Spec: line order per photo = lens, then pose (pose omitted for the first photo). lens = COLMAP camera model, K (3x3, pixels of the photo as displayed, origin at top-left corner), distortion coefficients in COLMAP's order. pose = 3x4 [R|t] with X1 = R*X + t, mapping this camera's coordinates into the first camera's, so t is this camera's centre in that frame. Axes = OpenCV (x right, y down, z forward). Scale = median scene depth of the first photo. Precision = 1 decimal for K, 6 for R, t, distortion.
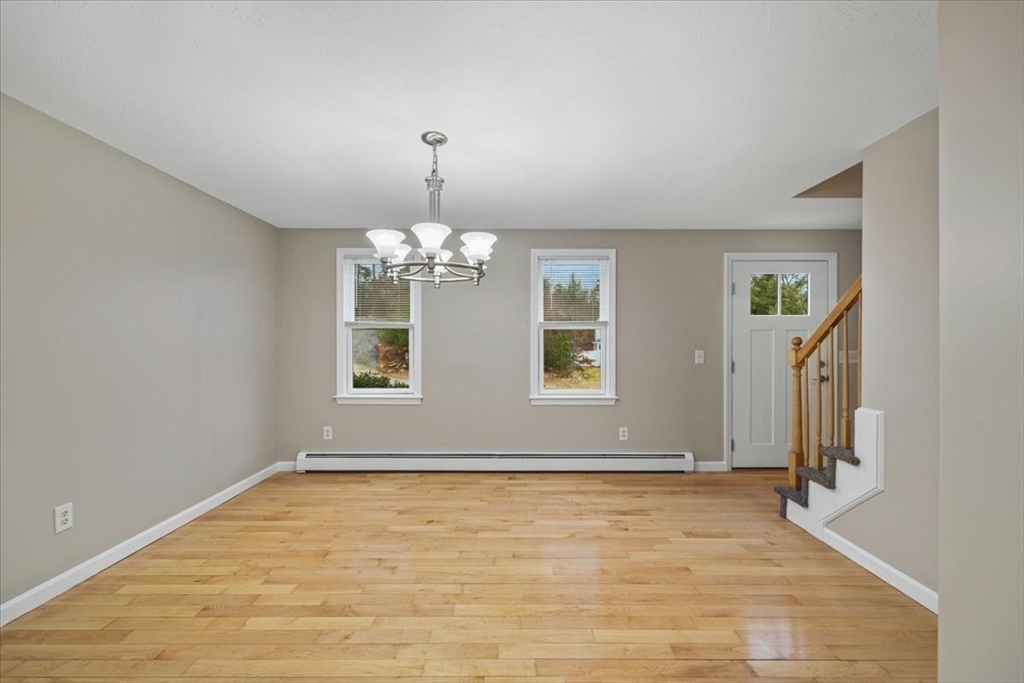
lens RADIAL K [[400.3, 0, 520.8], [0, 400.3, 339.5], [0, 0, 1]] dist [-0.010968, 0.000441]
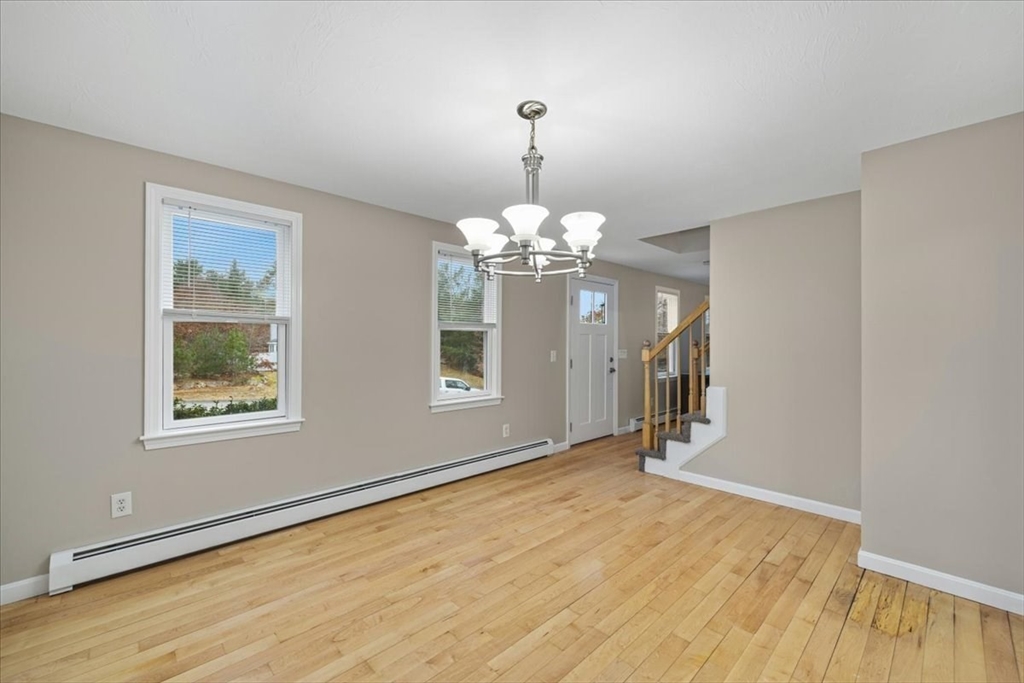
lens RADIAL K [[400.3, 0, 506.5], [0, 400.3, 349.2], [0, 0, 1]] dist [-0.010968, 0.000441]
pose [[0.742282, -0.009120, 0.670026, -0.585097], [-0.005981, 0.999777, 0.020234, 0.000394], [-0.670061, -0.019027, 0.742062, 0.290124]]
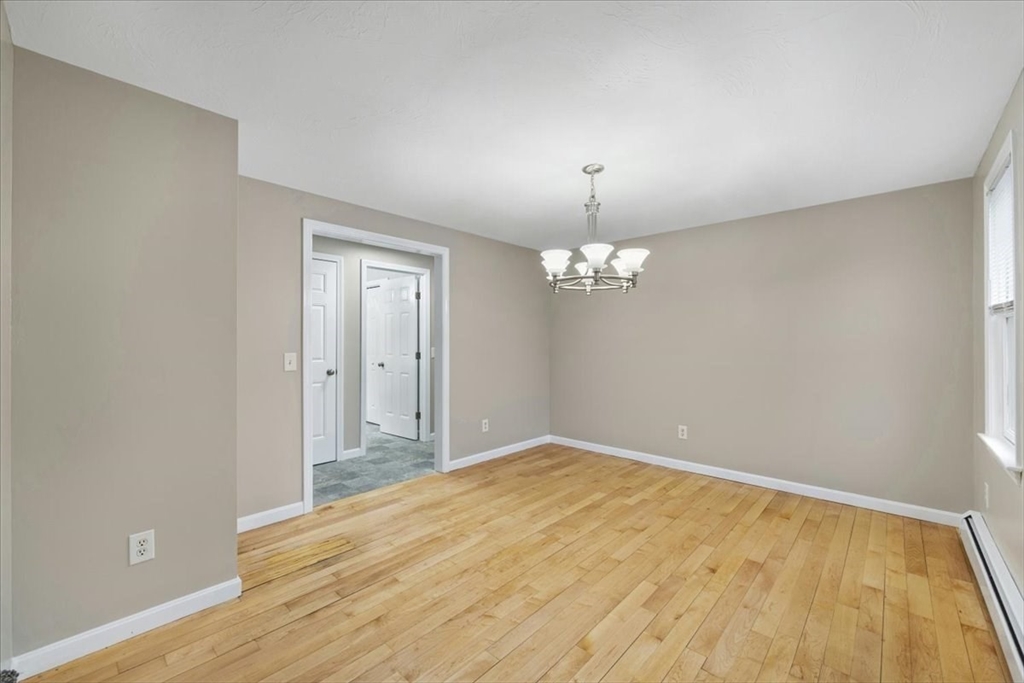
lens RADIAL K [[400.3, 0, 504.3], [0, 400.3, 341.7], [0, 0, 1]] dist [-0.010968, 0.000441]
pose [[-0.695913, -0.003569, -0.718117, 0.571254], [0.001876, 0.999975, -0.006787, 0.011473], [0.718123, -0.006070, -0.695889, 1.155419]]
